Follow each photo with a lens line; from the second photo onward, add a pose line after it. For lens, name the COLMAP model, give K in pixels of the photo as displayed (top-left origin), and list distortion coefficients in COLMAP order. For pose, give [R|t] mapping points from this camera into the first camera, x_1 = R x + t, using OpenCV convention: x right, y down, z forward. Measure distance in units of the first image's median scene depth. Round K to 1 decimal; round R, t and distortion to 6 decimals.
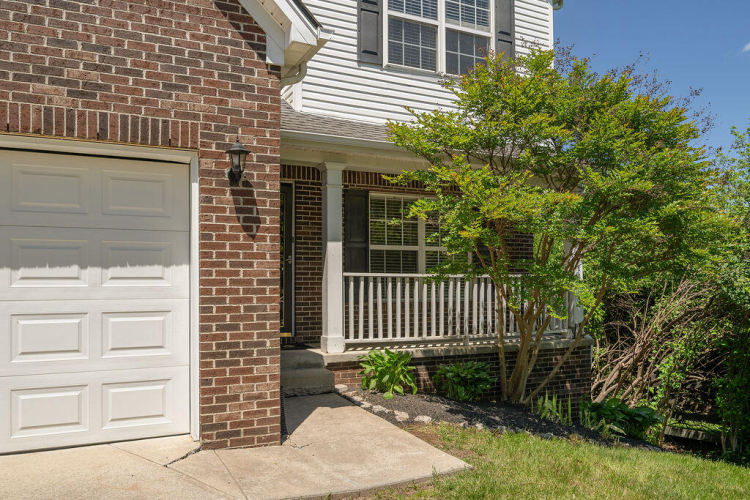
lens RADIAL K [[567.2, 0, 362.6], [0, 567.2, 283.0], [0, 0, 1]] dist [-0.011177, -0.000208]
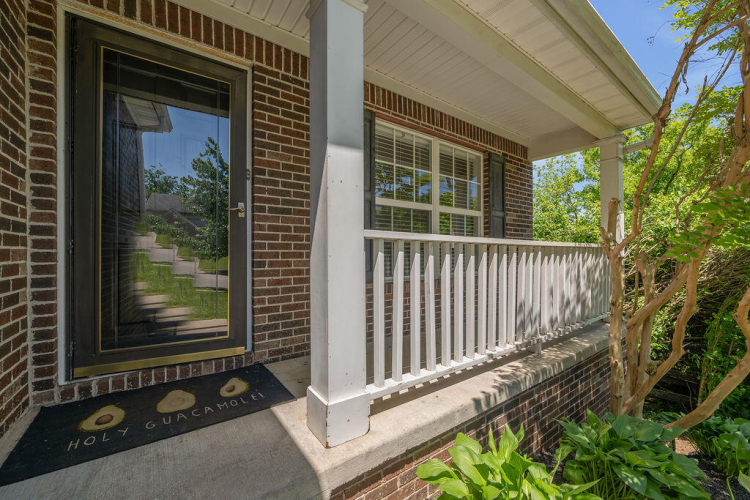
lens RADIAL K [[302.6, 0, 373.9], [0, 302.6, 253.8], [0, 0, 1]] dist [-0.005862, 0.000284]
pose [[0.980612, -0.002082, 0.195951, -0.077217], [0.001500, 0.999994, 0.003117, -0.001278], [-0.195956, -0.002763, 0.980609, 0.868216]]
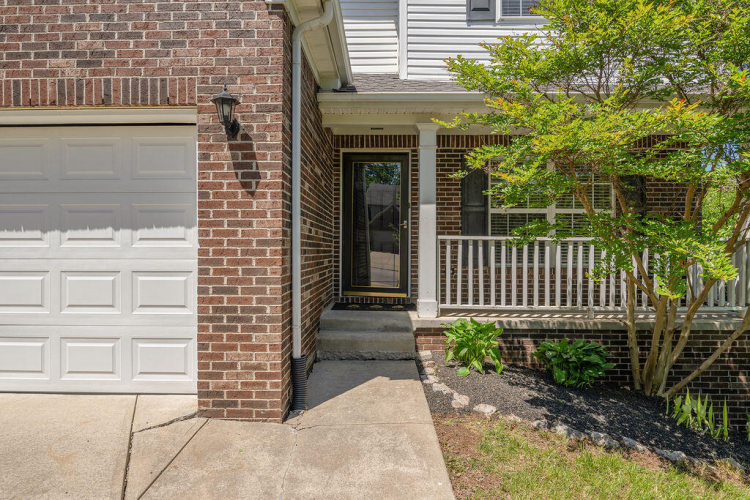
lens RADIAL K [[421.8, 0, 376.8], [0, 421.8, 250.4], [0, 0, 1]] dist [-0.006831, -0.000535]
pose [[0.900451, 0.005209, -0.434925, 0.206251], [-0.004380, 0.999986, 0.002908, 0.005668], [0.434935, -0.000714, 0.900462, 0.334311]]
